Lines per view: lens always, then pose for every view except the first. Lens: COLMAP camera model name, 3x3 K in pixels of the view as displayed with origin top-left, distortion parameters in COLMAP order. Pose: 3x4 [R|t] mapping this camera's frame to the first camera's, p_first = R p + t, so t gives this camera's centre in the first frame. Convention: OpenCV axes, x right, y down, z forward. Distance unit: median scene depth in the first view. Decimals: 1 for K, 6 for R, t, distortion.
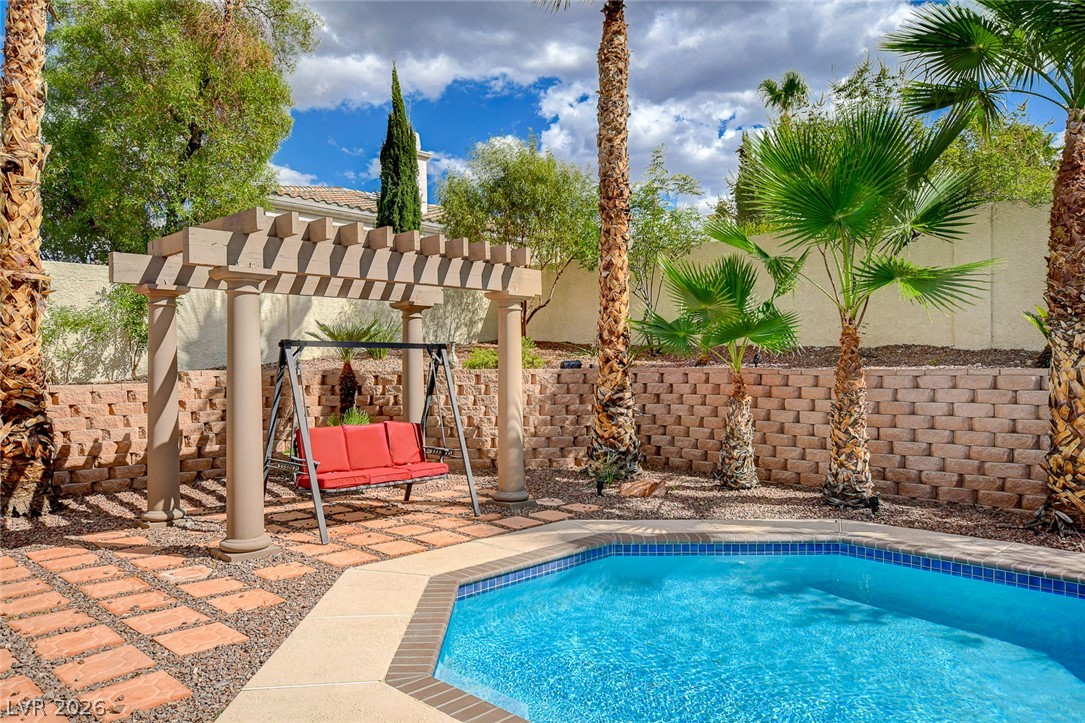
lens RADIAL K [[720.9, 0, 536.8], [0, 720.9, 370.9], [0, 0, 1]] dist [0.016505, 0.001346]
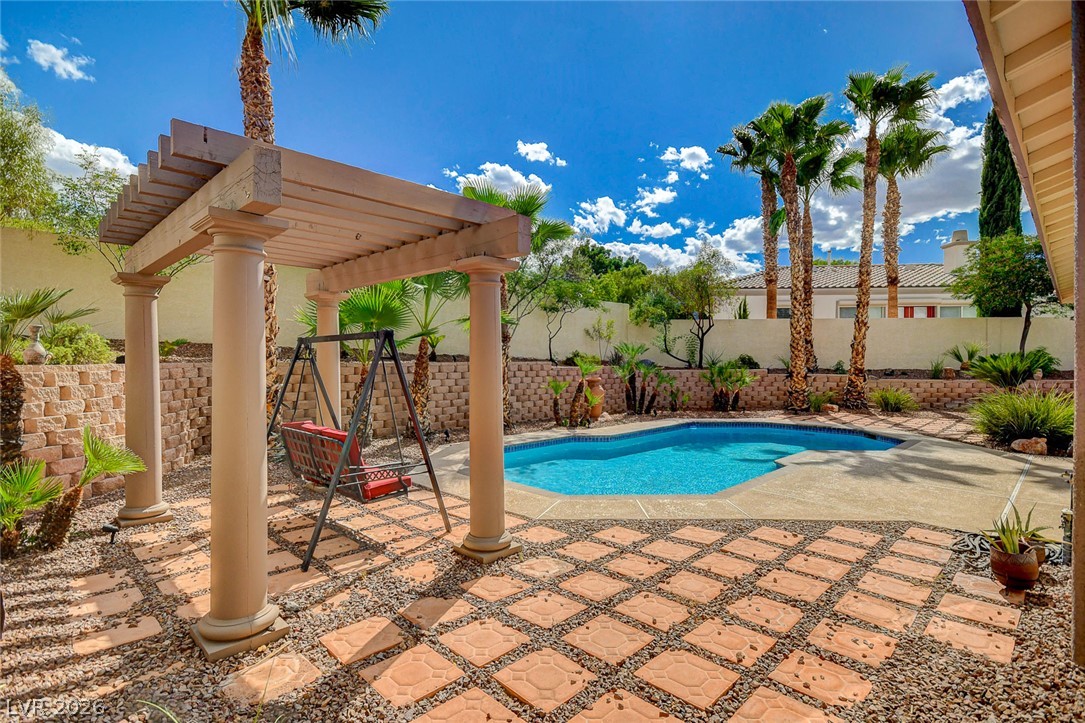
lens RADIAL K [[535.2, 0, 529.7], [0, 535.2, 367.2], [0, 0, 1]] dist [0.013820, -0.000389]
pose [[0.019163, -0.010365, 0.999763, -1.023857], [0.005069, 0.999934, 0.010270, -0.004922], [-0.999804, 0.004871, 0.019214, 0.839354]]
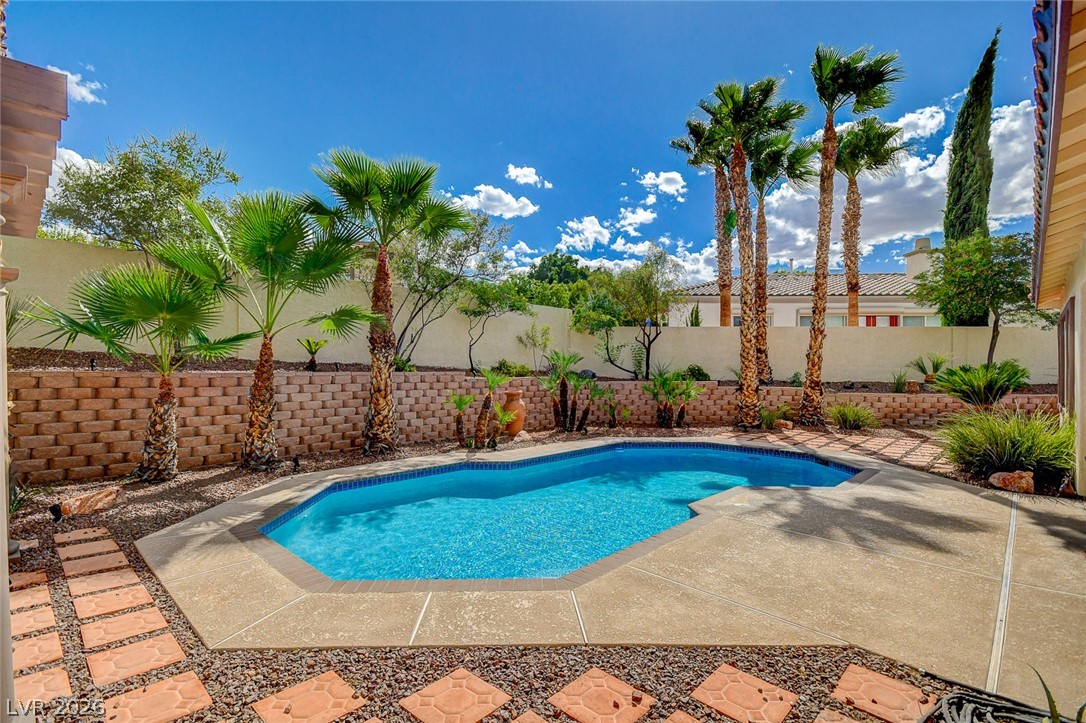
lens RADIAL K [[507.1, 0, 521.5], [0, 507.1, 373.7], [0, 0, 1]] dist [-0.000787, -0.000193]
pose [[0.013147, -0.004204, 0.999905, -0.656035], [0.000087, 0.999991, 0.004203, -0.005816], [-0.999914, 0.000032, 0.013147, 0.573636]]
